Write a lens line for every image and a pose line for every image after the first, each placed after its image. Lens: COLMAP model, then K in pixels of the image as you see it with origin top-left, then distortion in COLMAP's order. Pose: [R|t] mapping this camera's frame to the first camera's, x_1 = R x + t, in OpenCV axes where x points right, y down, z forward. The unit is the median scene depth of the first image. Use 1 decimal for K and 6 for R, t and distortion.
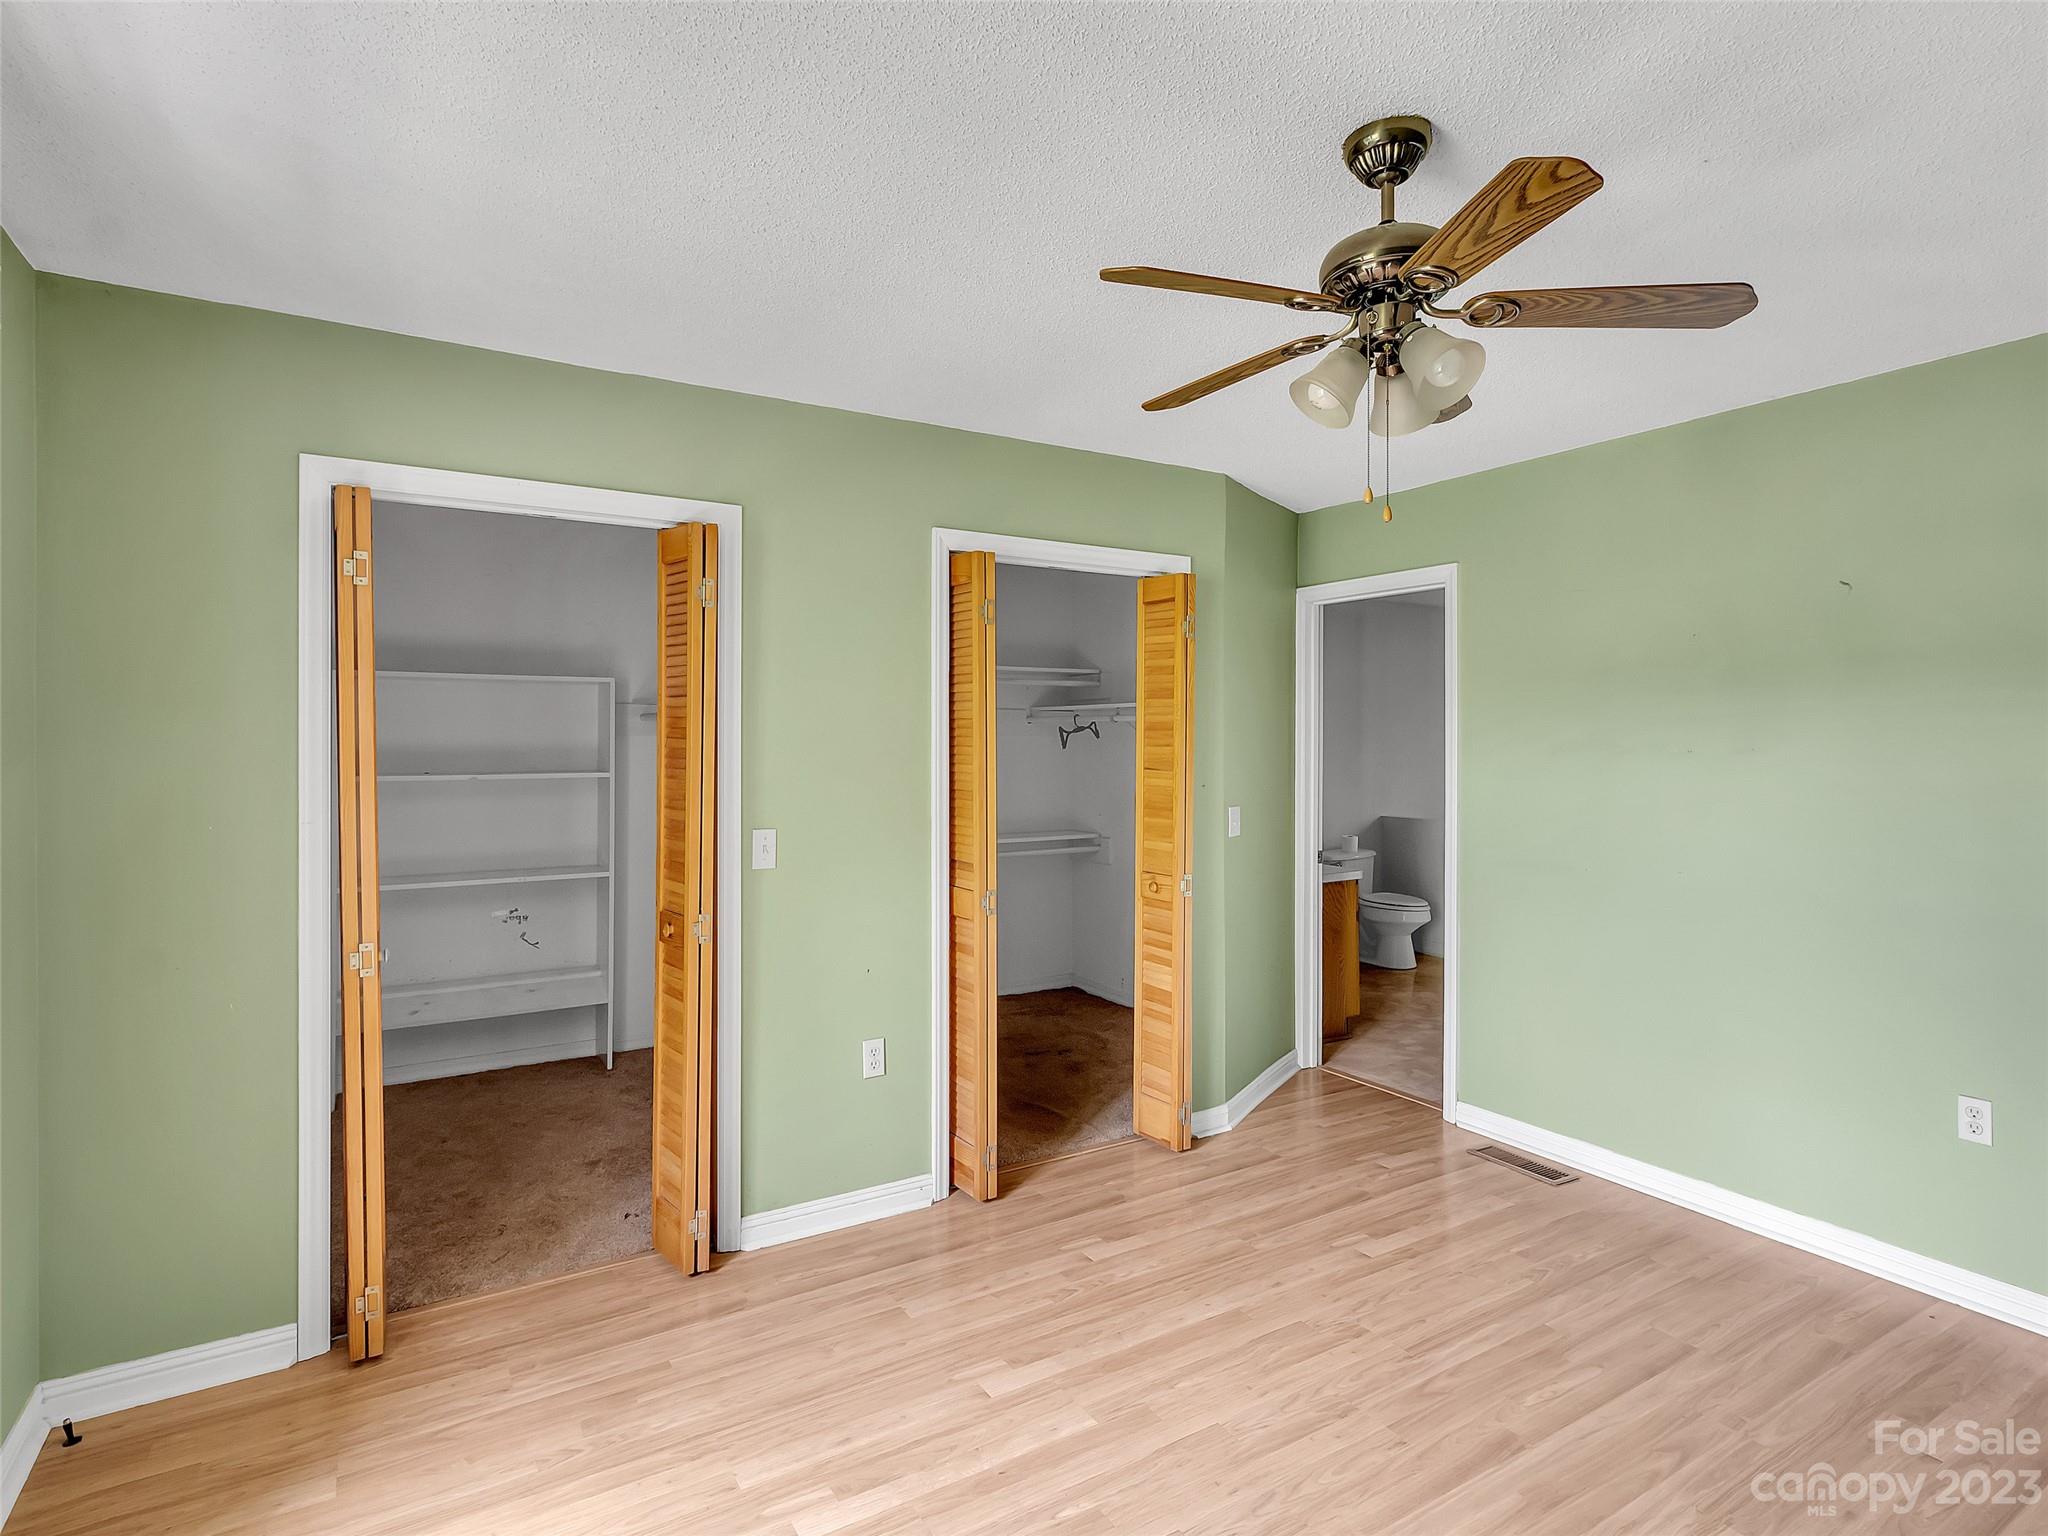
lens RADIAL K [[1104.5, 0, 1006.9], [0, 1104.5, 752.2], [0, 0, 1]] dist [0.004425, -0.002380]
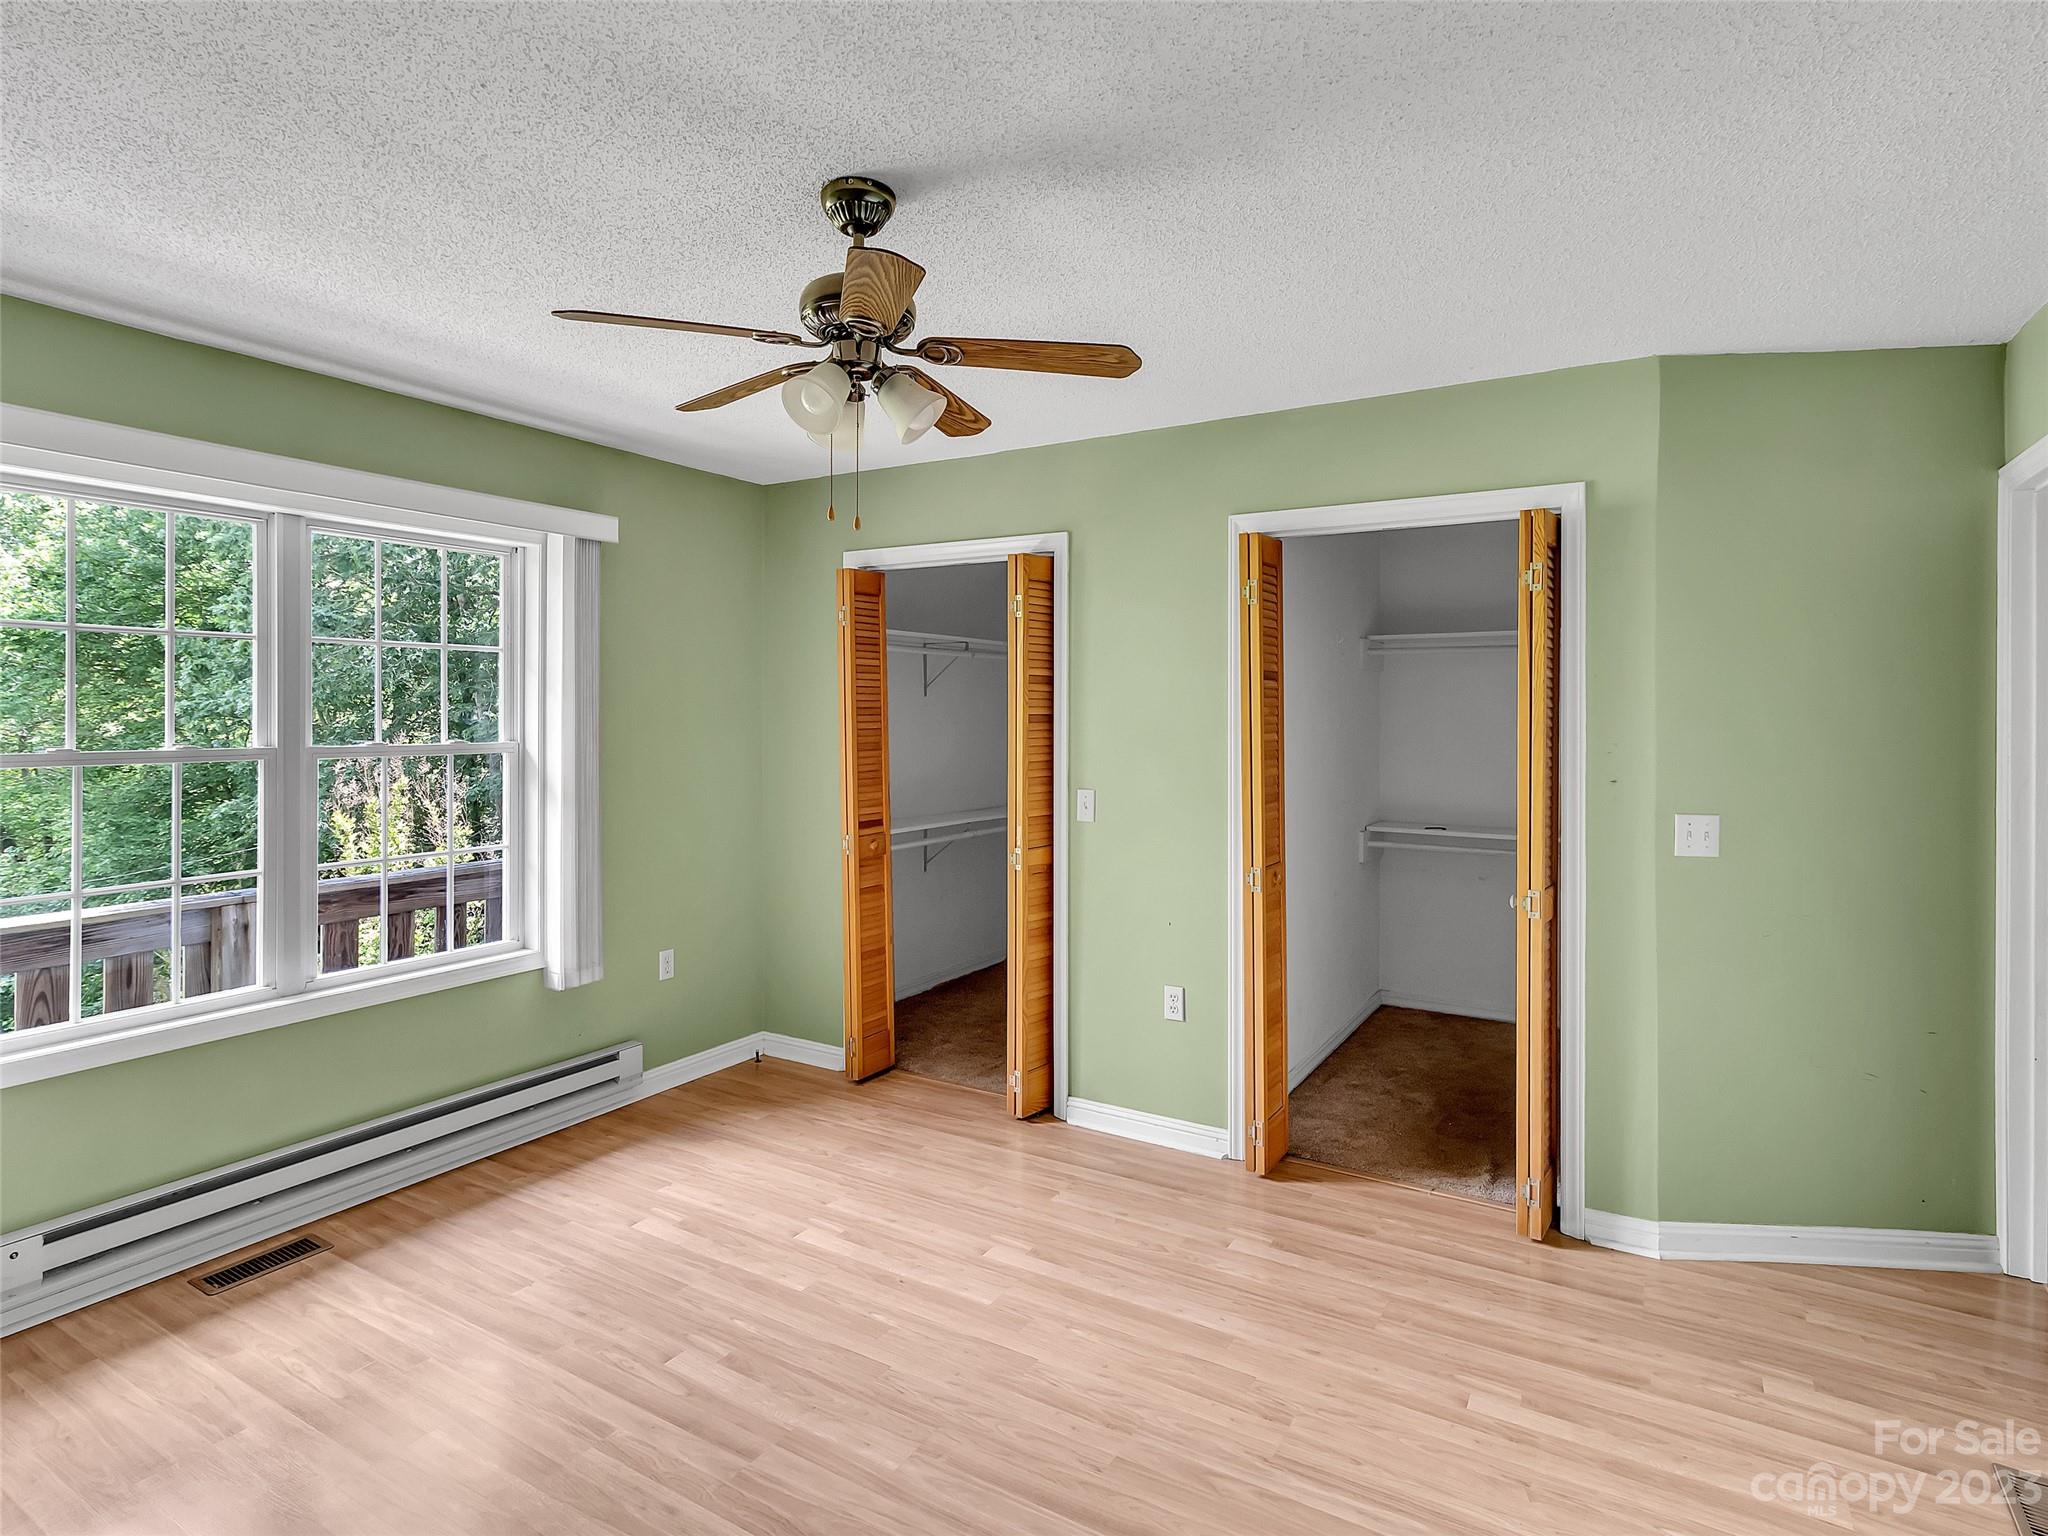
lens RADIAL K [[1104.5, 0, 1030.8], [0, 1104.5, 757.5], [0, 0, 1]] dist [0.004425, -0.002380]
pose [[0.450383, 0.042239, -0.891836, 0.845661], [-0.011265, 0.999070, 0.041629, -0.017101], [0.892765, -0.008703, 0.450440, 0.390448]]
